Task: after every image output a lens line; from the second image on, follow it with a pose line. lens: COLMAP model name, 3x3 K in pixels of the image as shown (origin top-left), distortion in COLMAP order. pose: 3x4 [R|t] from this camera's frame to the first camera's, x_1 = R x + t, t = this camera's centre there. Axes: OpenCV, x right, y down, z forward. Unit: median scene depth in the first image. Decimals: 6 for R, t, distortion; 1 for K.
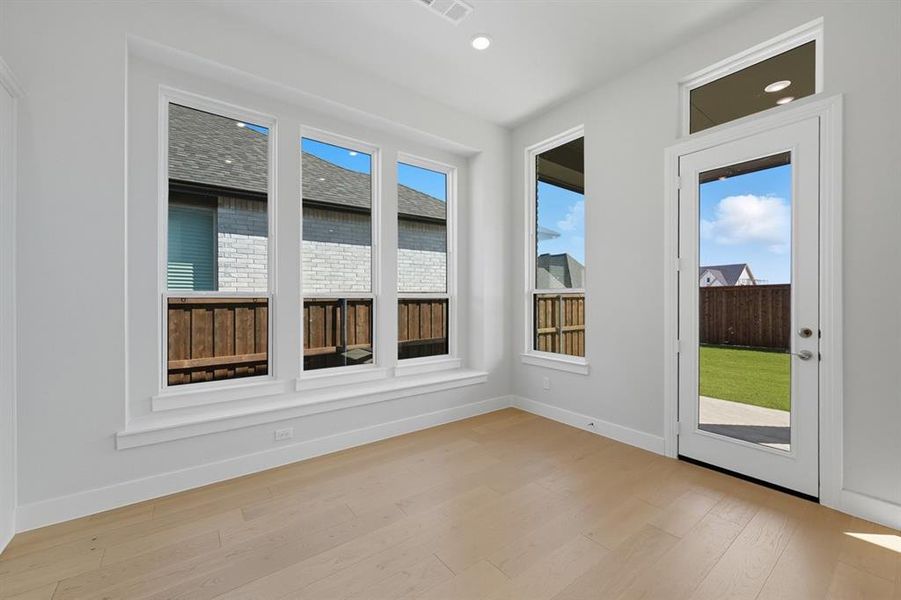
lens RADIAL K [[355.9, 0, 450.4], [0, 355.9, 299.6], [0, 0, 1]] dist [-0.001239, 0.000516]
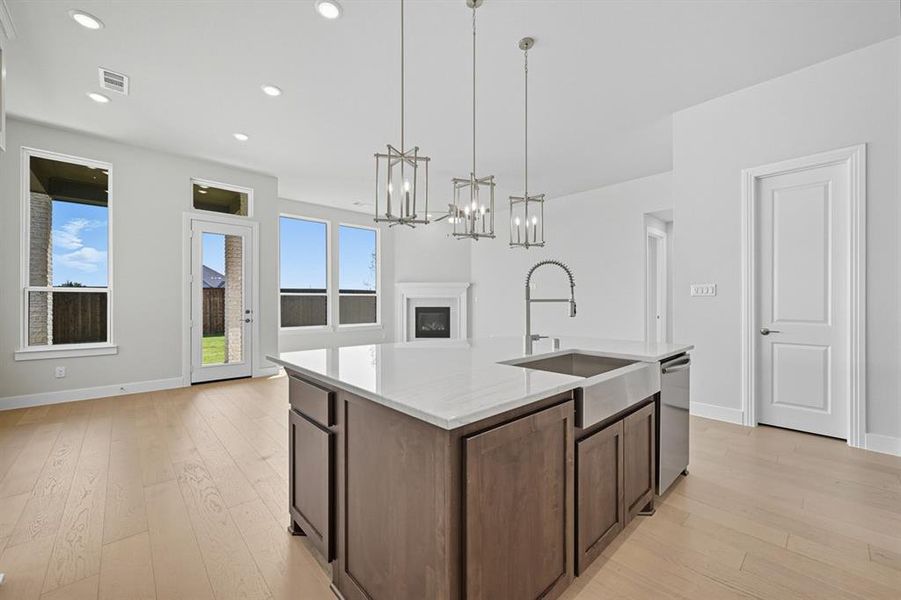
lens RADIAL K [[355.9, 0, 450.1], [0, 355.9, 300.4], [0, 0, 1]] dist [-0.001239, 0.000516]
pose [[-0.096894, 0.004900, 0.995283, -0.892234], [-0.004235, 0.999977, -0.005335, 0.010716], [-0.995286, -0.004732, -0.096871, -0.098555]]
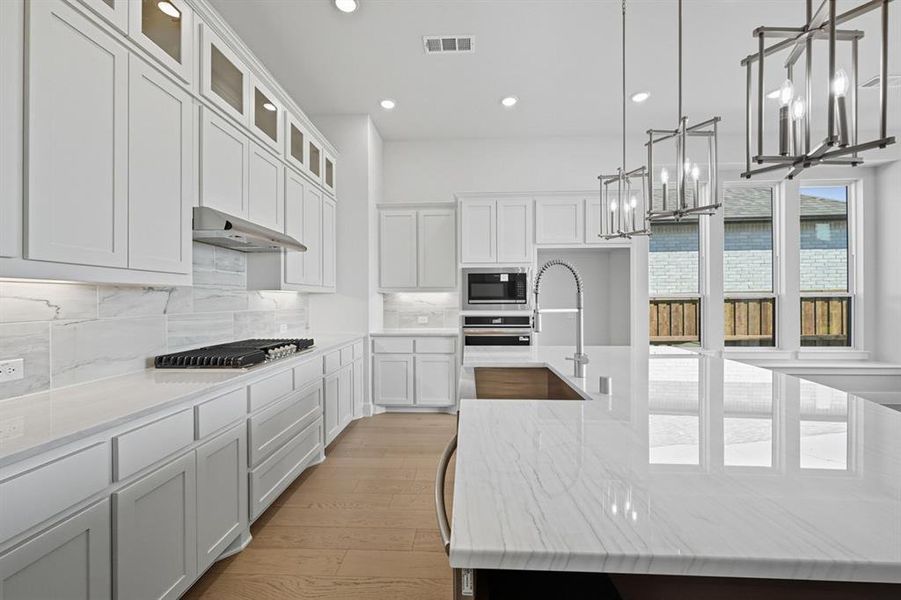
lens RADIAL K [[355.9, 0, 440.0], [0, 355.9, 300.0], [0, 0, 1]] dist [-0.001239, 0.000516]
pose [[0.764716, -0.003169, -0.644360, -0.267494], [0.006720, 0.999973, 0.003057, -0.005367], [0.644333, -0.006668, 0.764716, -0.672812]]
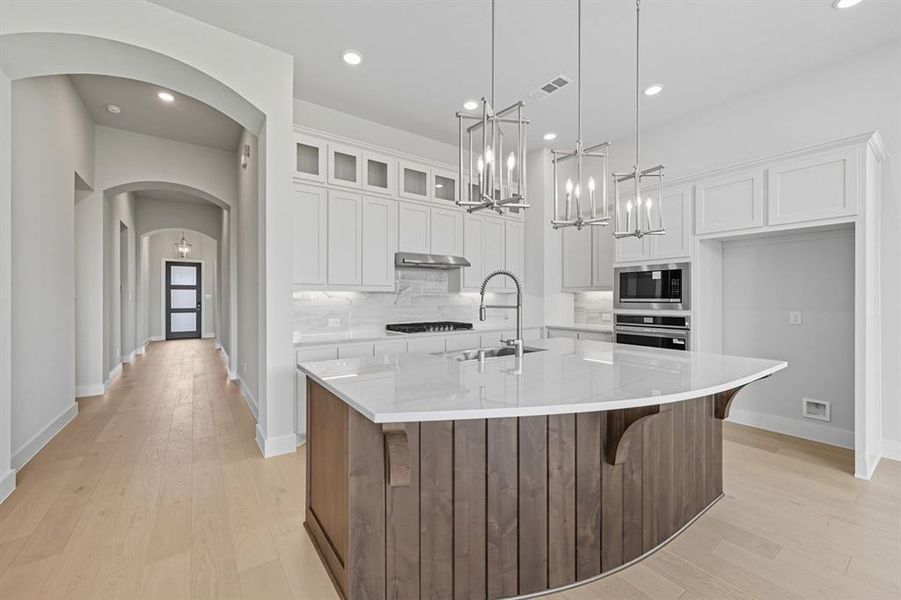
lens RADIAL K [[355.9, 0, 449.0], [0, 355.9, 299.3], [0, 0, 1]] dist [-0.001239, 0.000516]
pose [[-0.029756, 0.003691, -0.999550, 0.142810], [0.005607, 0.999978, 0.003526, -0.006122], [0.999541, -0.005500, -0.029776, -0.349761]]
